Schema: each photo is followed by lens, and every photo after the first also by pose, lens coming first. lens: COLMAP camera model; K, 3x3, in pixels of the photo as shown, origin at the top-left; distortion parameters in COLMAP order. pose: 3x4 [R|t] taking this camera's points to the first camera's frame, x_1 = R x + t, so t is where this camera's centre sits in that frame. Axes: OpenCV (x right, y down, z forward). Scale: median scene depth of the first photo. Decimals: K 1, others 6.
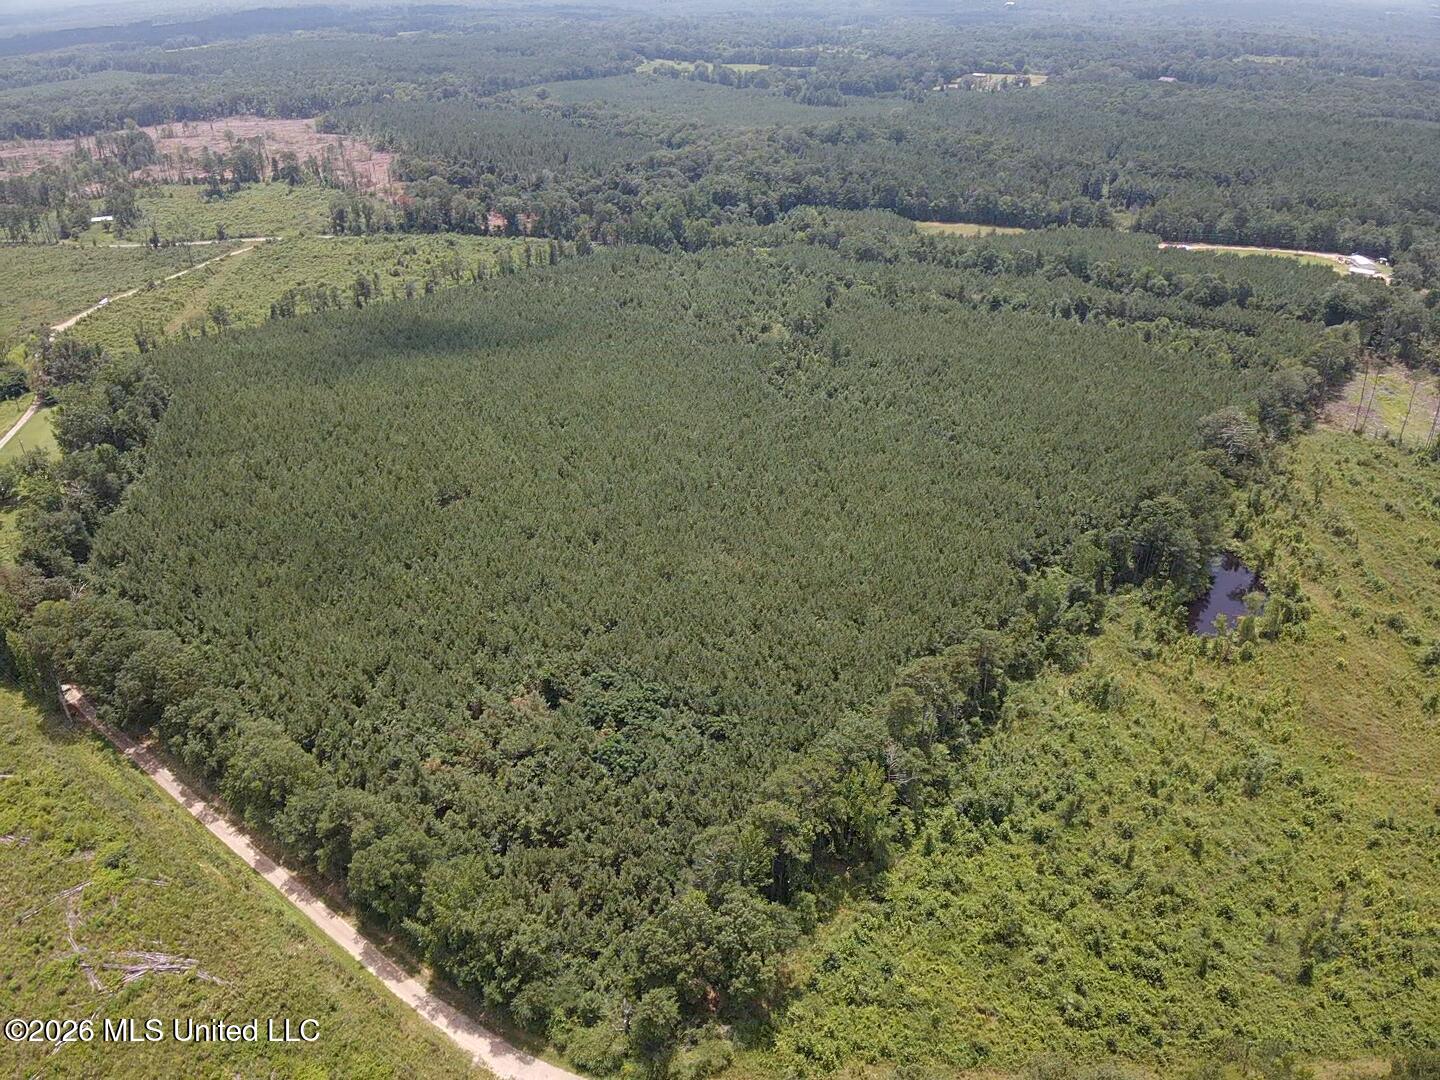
lens RADIAL K [[1052.1, 0, 720.0], [0, 1052.1, 540.0], [0, 0, 1]] dist [0.099492, -0.198389]
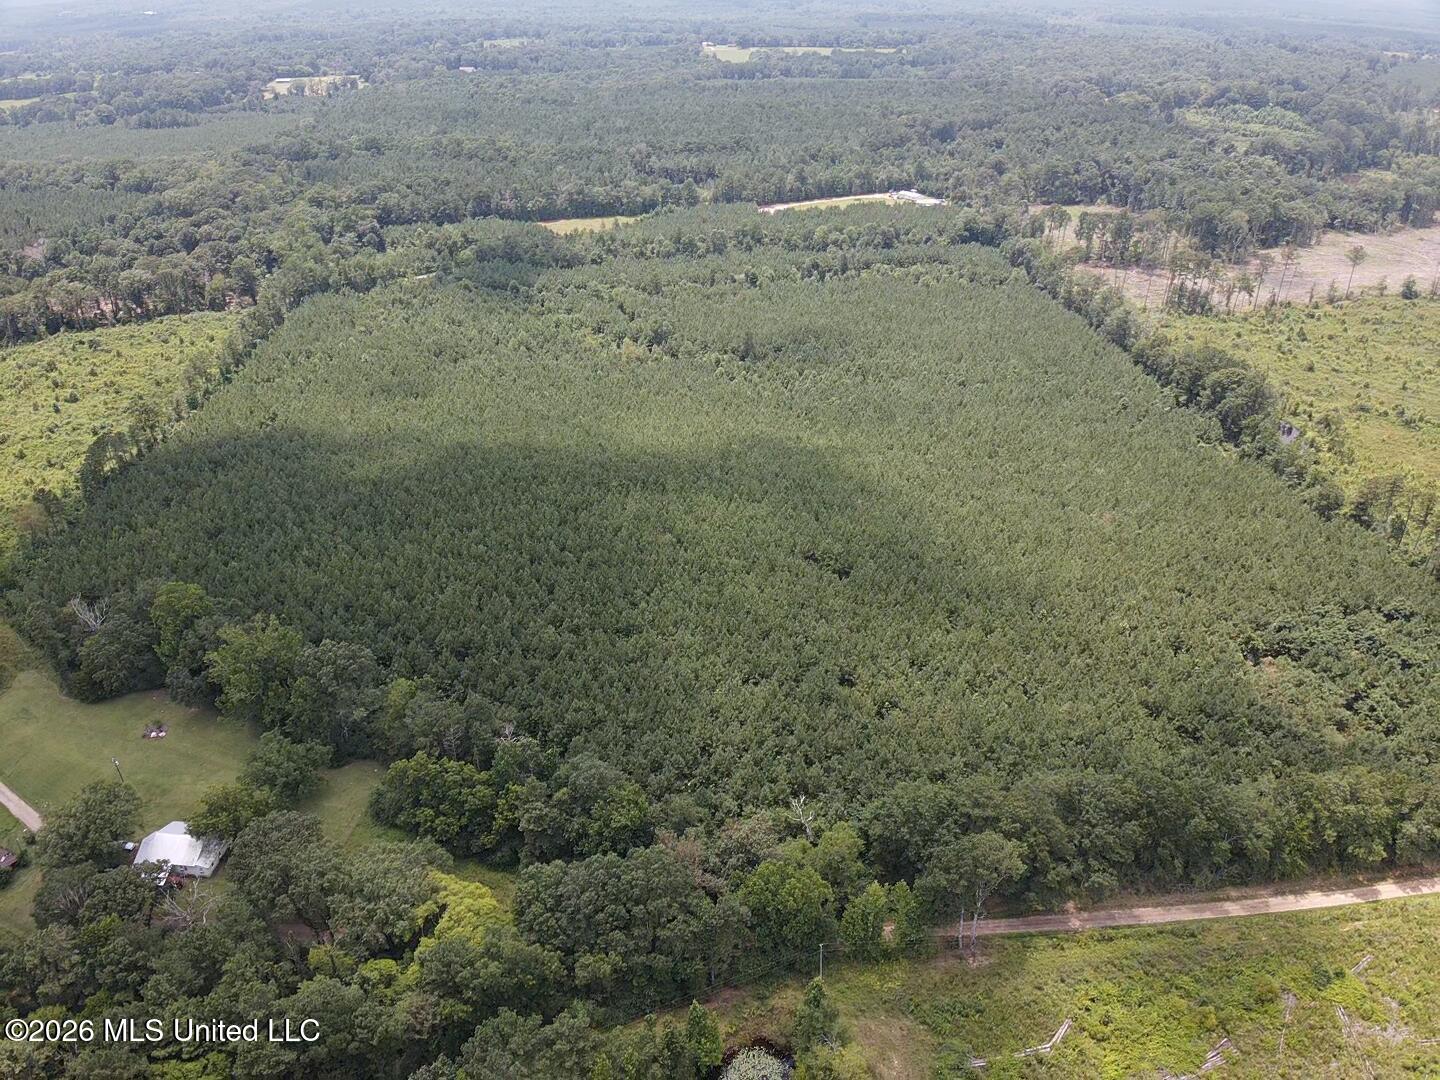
lens RADIAL K [[1052.1, 0, 720.0], [0, 1052.1, 540.0], [0, 0, 1]] dist [0.099492, -0.198389]
pose [[0.722427, -0.331502, 0.606800, -0.431949], [0.330216, 0.936444, 0.118451, -0.098779], [-0.607501, 0.114803, 0.785979, 0.184653]]
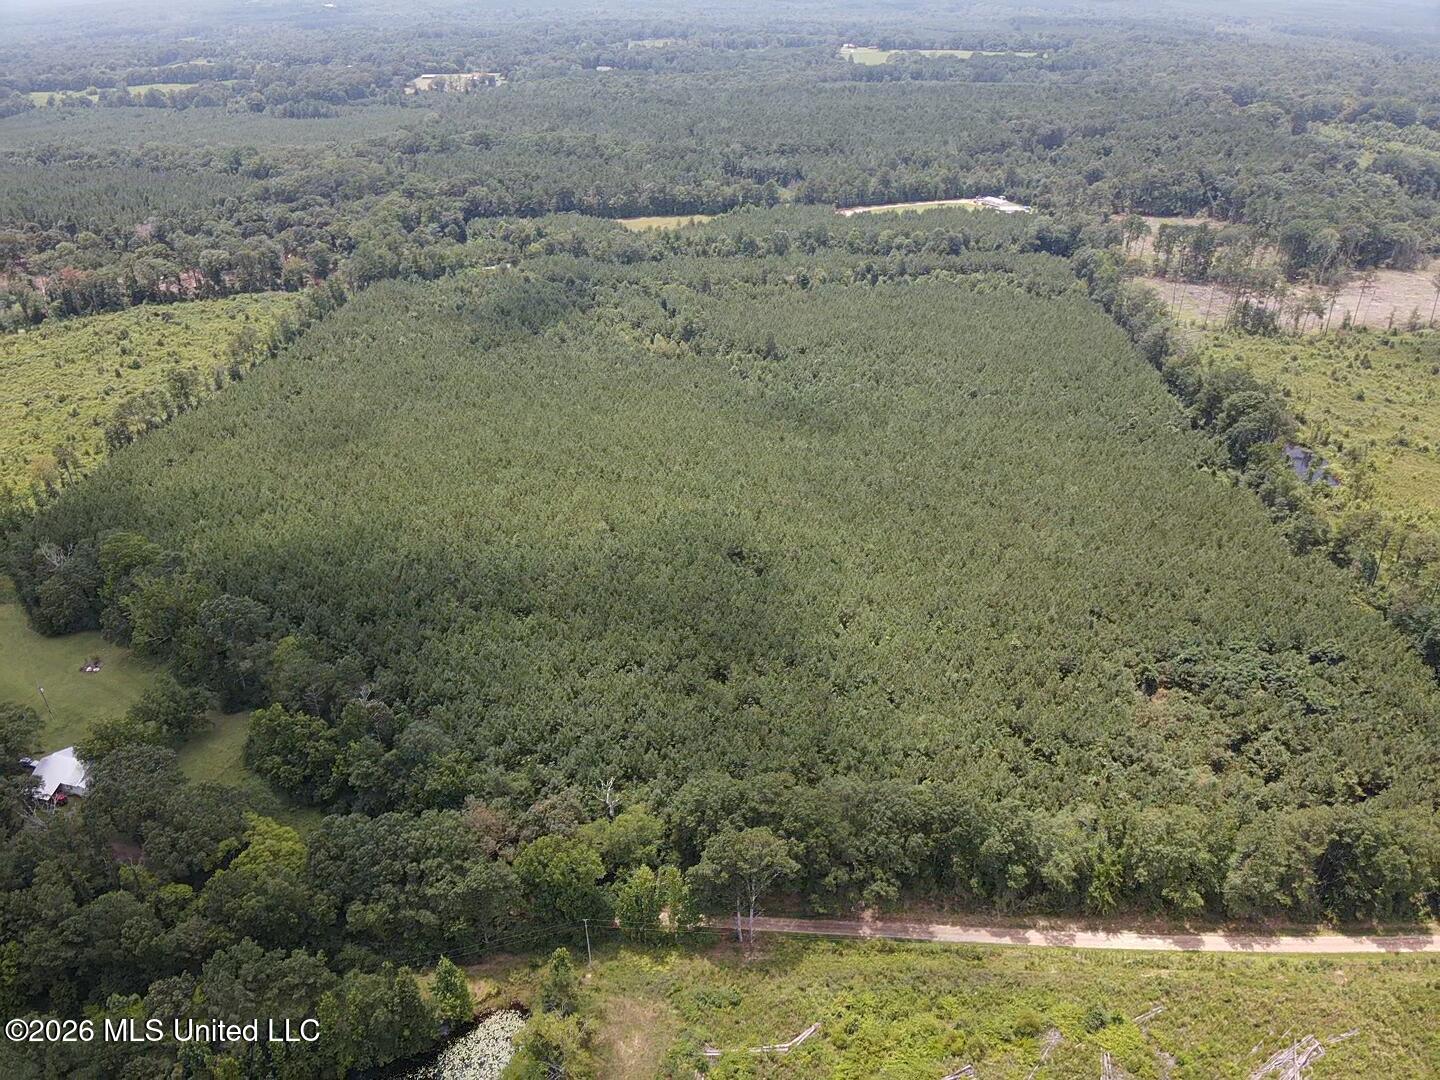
lens RADIAL K [[1052.1, 0, 720.0], [0, 1052.1, 540.0], [0, 0, 1]] dist [0.099492, -0.198389]
pose [[0.816753, -0.277373, 0.505943, -0.365935], [0.277294, 0.957664, 0.077379, -0.068074], [-0.505987, 0.077096, 0.859089, 0.126950]]
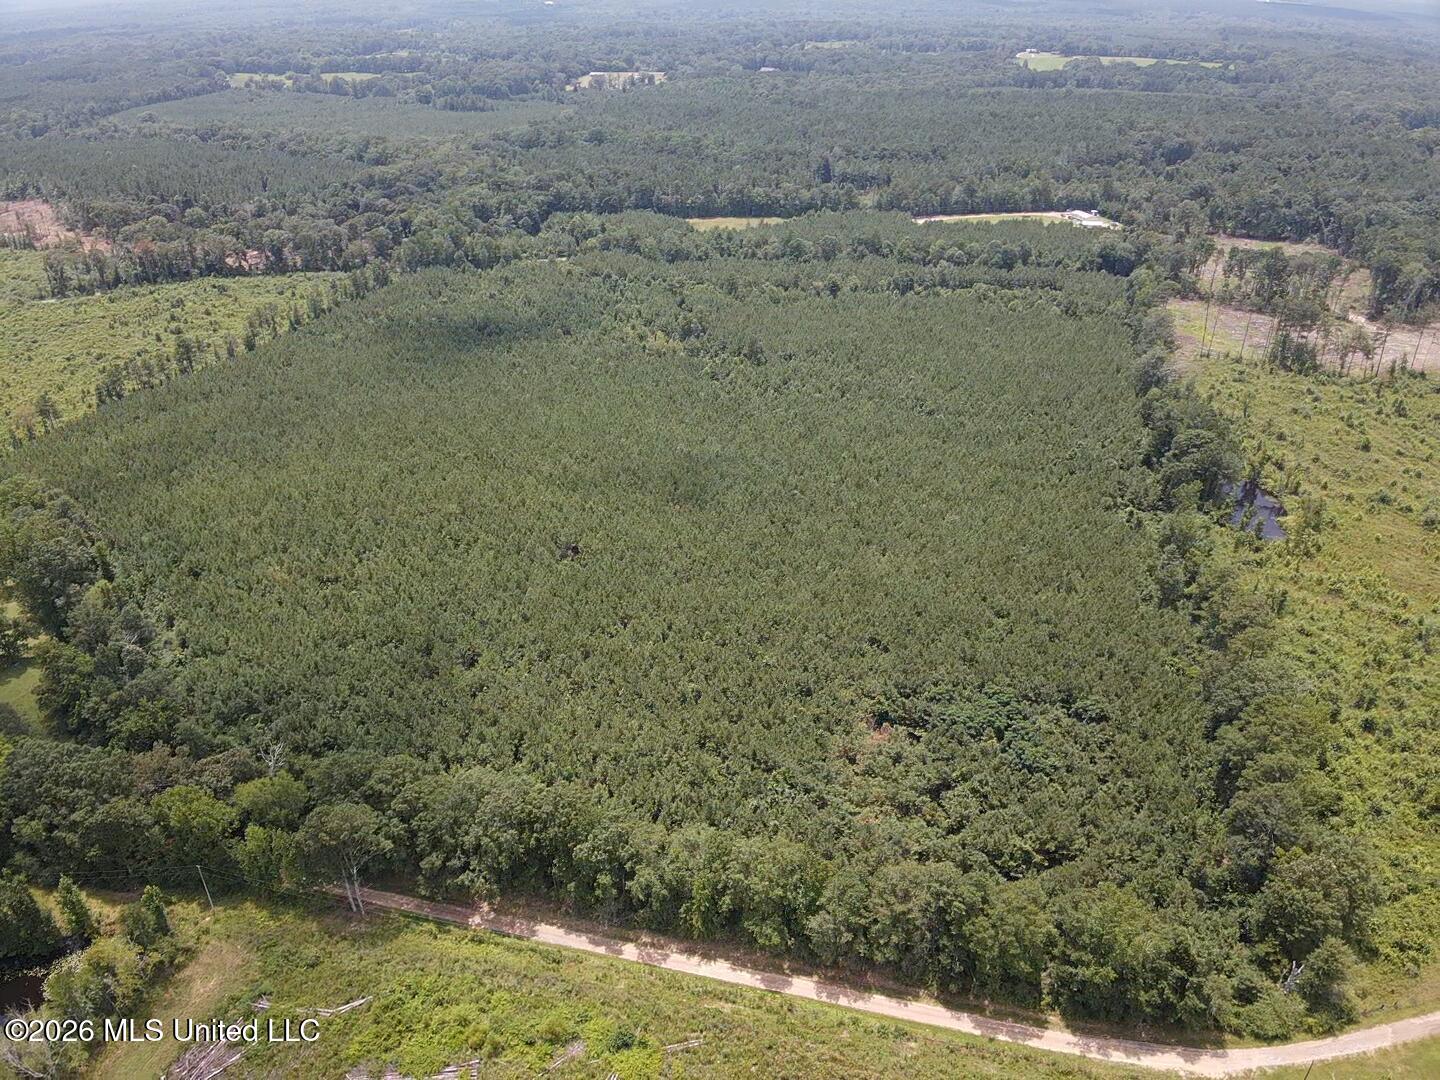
lens RADIAL K [[1052.1, 0, 720.0], [0, 1052.1, 540.0], [0, 0, 1]] dist [0.099492, -0.198389]
pose [[0.914278, -0.195196, 0.354957, -0.231983], [0.195490, 0.980066, 0.035422, -0.031253], [-0.354795, 0.037005, 0.934211, 0.056651]]
